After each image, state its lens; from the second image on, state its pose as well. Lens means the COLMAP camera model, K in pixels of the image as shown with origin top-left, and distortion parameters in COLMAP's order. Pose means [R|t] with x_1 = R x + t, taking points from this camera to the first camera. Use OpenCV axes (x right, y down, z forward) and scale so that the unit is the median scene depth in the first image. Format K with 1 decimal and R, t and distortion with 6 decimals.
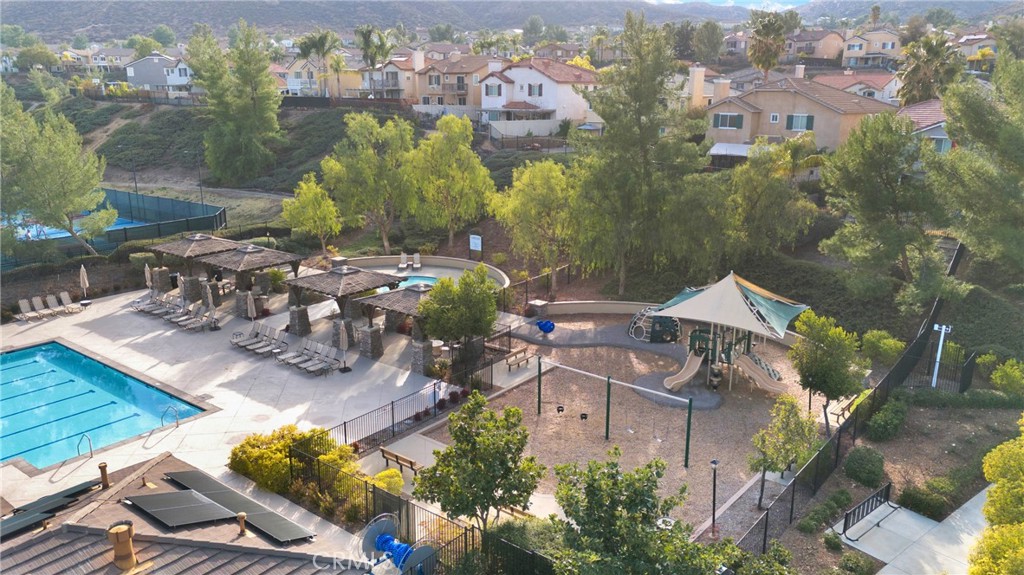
lens RADIAL K [[755.9, 0, 512.0], [0, 755.9, 287.5], [0, 0, 1]] dist [0.097102, -0.099819]
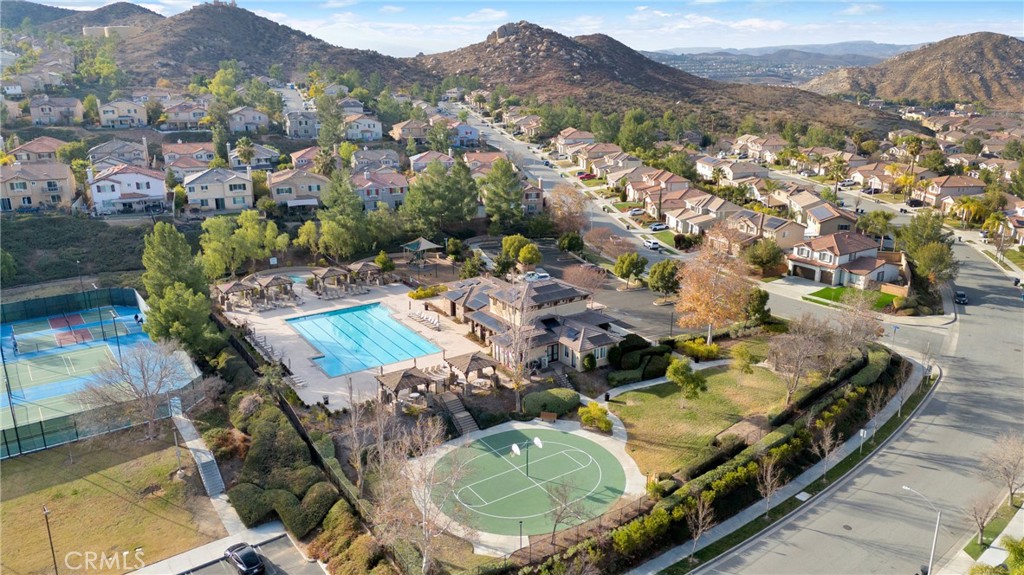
lens RADIAL K [[752.3, 0, 512.0], [0, 752.3, 287.5], [0, 0, 1]] dist [0.035843, -0.001991]
pose [[0.319629, -0.281449, 0.904778, -1.732345], [0.246618, 0.946669, 0.207358, -0.252316], [-0.914886, 0.156857, 0.371994, -0.475078]]
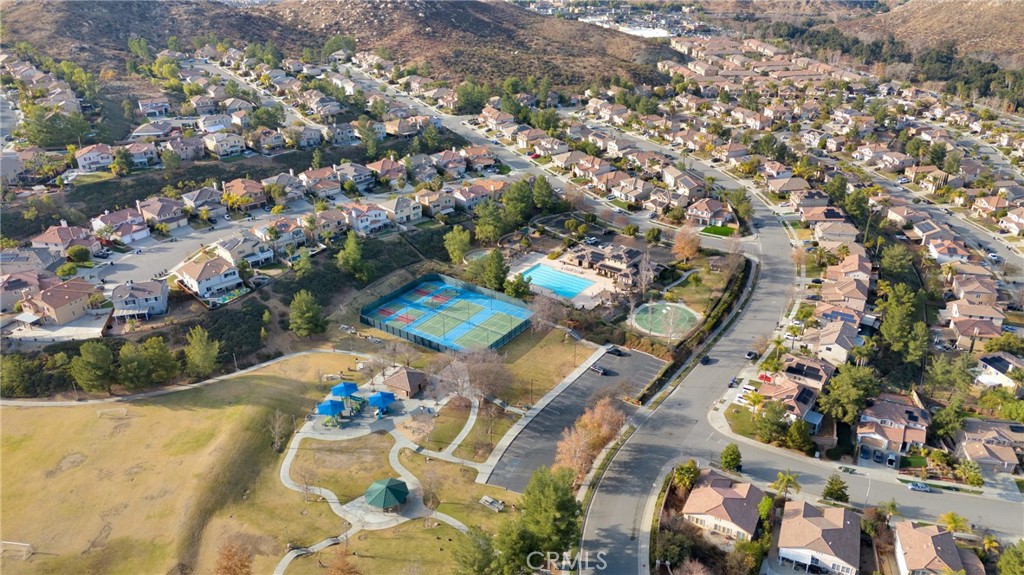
lens RADIAL K [[755.9, 0, 512.0], [0, 755.9, 287.5], [0, 0, 1]] dist [0.097102, -0.099819]
pose [[-0.016160, -0.445861, 0.894956, -3.936288], [0.264932, 0.861172, 0.433814, -1.633132], [-0.964132, 0.244113, 0.104206, 0.252291]]
